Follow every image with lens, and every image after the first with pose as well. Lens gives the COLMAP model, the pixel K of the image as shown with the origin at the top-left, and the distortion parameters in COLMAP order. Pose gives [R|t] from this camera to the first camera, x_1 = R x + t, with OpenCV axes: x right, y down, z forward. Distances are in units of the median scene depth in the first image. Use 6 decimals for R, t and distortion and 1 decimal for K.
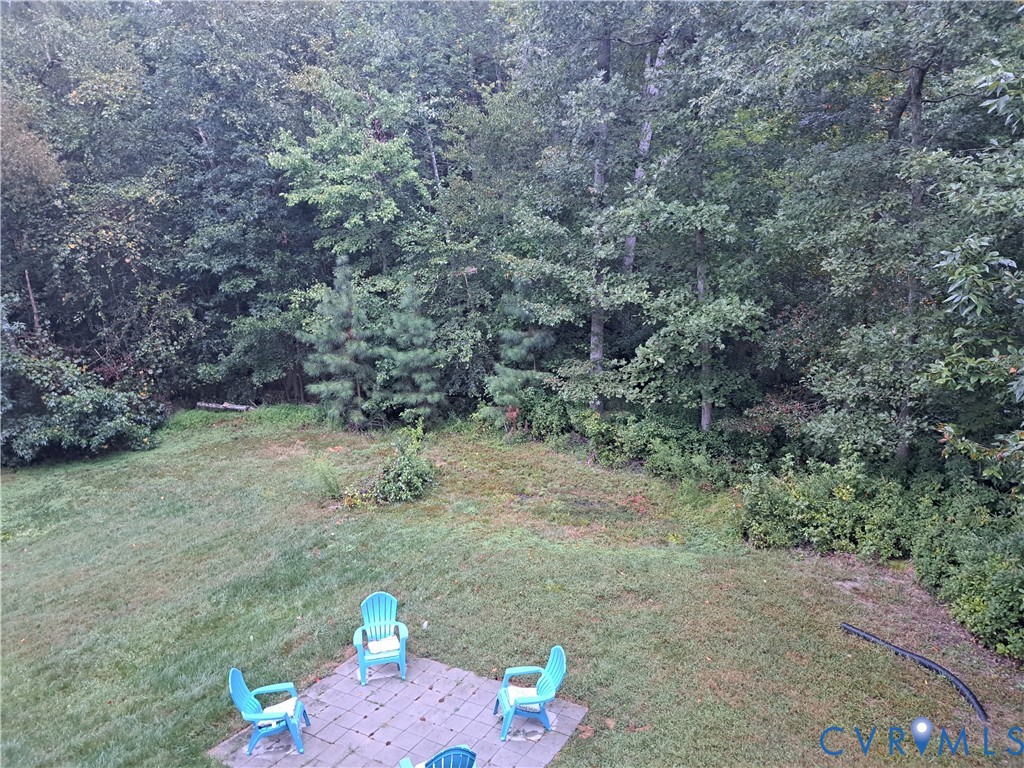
lens RADIAL K [[764.1, 0, 519.5], [0, 764.1, 386.1], [0, 0, 1]] dist [0.079984, -0.092045]
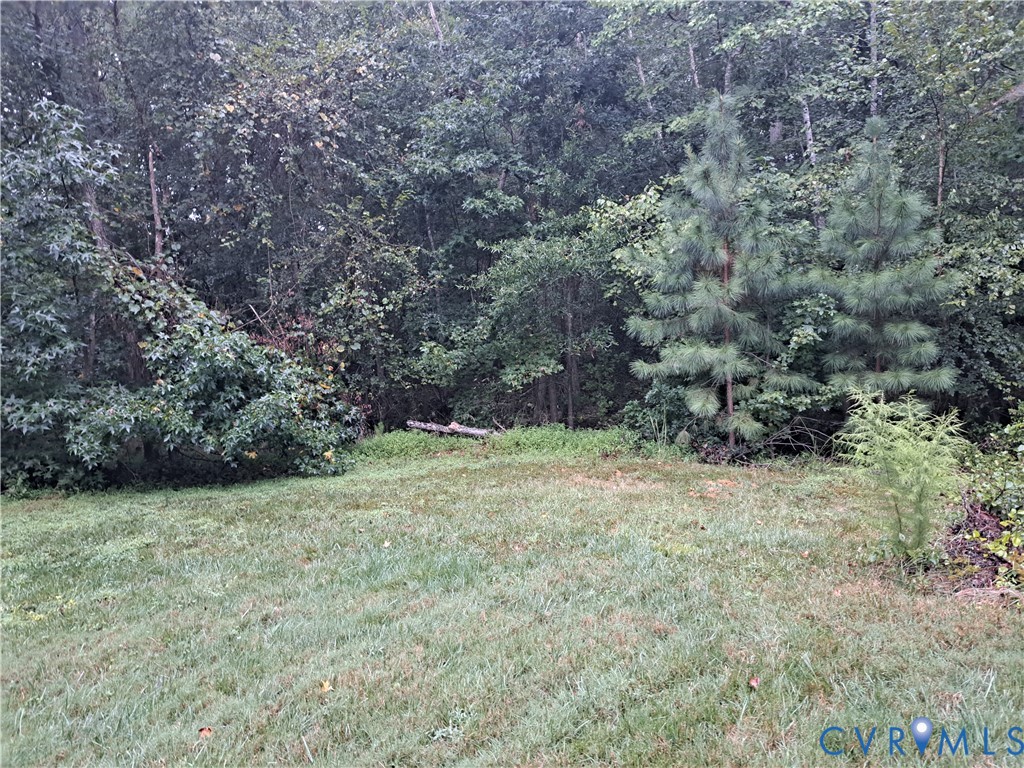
lens RADIAL K [[764.1, 0, 519.5], [0, 764.1, 386.1], [0, 0, 1]] dist [0.079984, -0.092045]
pose [[0.985792, 0.003014, -0.167944, -0.272803], [-0.032926, 0.983909, -0.175611, 0.105554], [0.164712, 0.178645, 0.970029, 0.522514]]
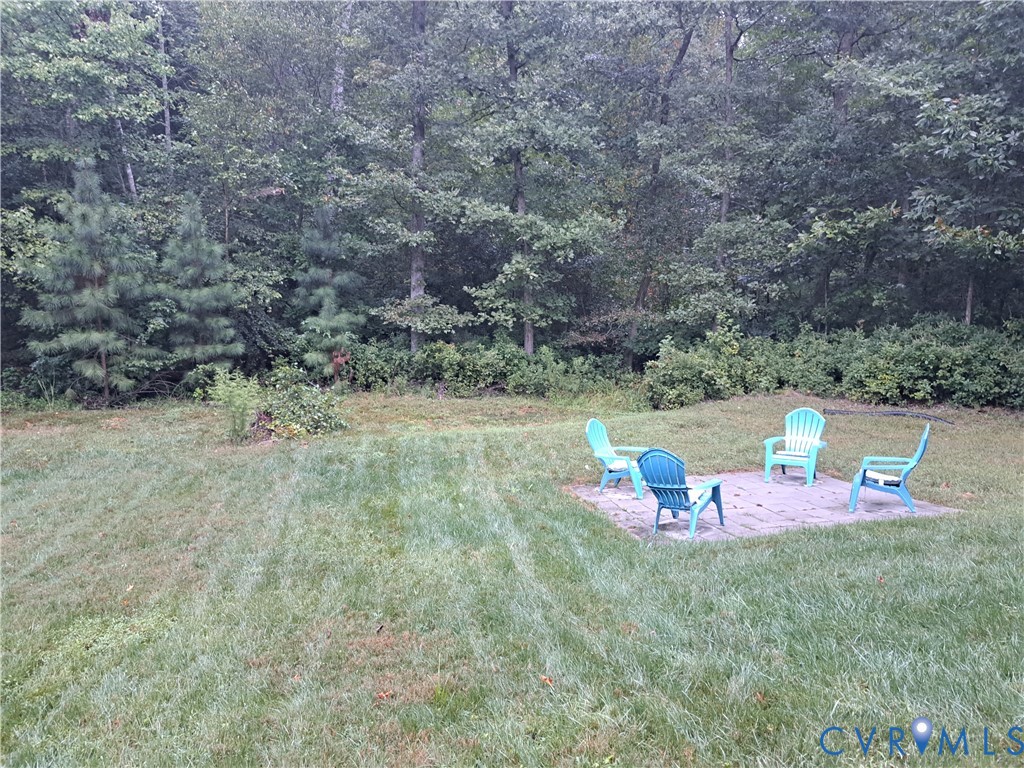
lens RADIAL K [[764.1, 0, 519.5], [0, 764.1, 386.1], [0, 0, 1]] dist [0.079984, -0.092045]
pose [[0.759723, -0.071310, 0.646325, -0.407542], [0.132209, 0.990146, -0.046160, 0.129971], [-0.636665, 0.120519, 0.761665, 0.200337]]
